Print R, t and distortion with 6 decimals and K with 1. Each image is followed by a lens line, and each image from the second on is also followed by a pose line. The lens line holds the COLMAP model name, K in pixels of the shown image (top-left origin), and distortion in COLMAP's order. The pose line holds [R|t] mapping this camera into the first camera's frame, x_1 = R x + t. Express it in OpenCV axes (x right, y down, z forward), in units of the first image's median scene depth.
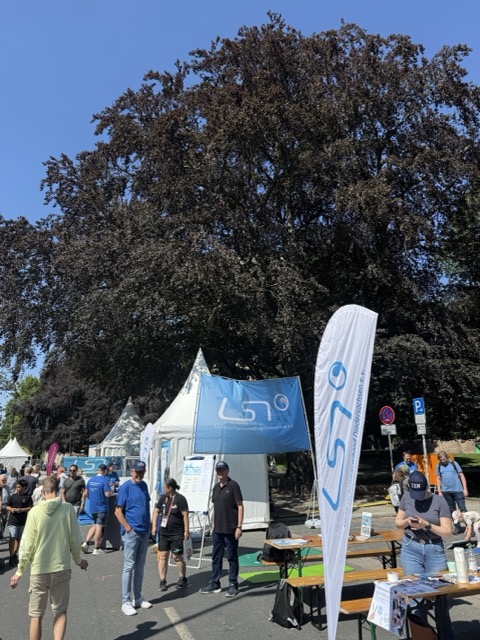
lens RADIAL K [[453.1, 0, 240.0], [0, 453.1, 320.0], [0, 0, 1]] dist [0.063669, -0.095517]
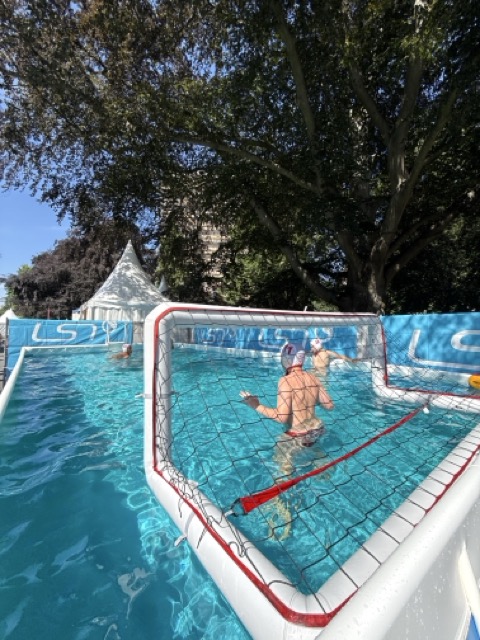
lens RADIAL K [[256.9, 0, 240.0], [0, 256.9, 320.0], [0, 0, 1]] dist [0.002536, 0.000082]
pose [[0.968330, 0.037498, 0.246843, -0.284948], [-0.098255, 0.966115, 0.238678, 0.292203], [-0.229529, -0.255372, 0.939203, 0.933788]]
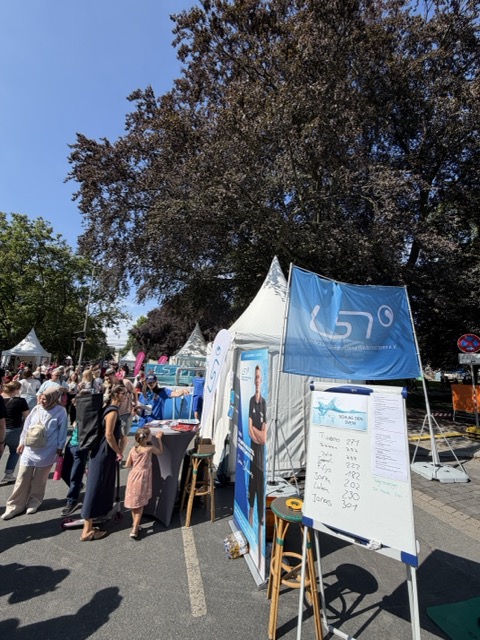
lens RADIAL K [[257.8, 0, 240.0], [0, 257.8, 320.0], [0, 0, 1]] dist [-0.000785, -0.000023]
pose [[0.995470, 0.055880, -0.076919, -0.105445], [-0.047634, 0.993315, 0.105150, 0.127101], [0.082280, -0.101010, 0.991477, 0.443459]]
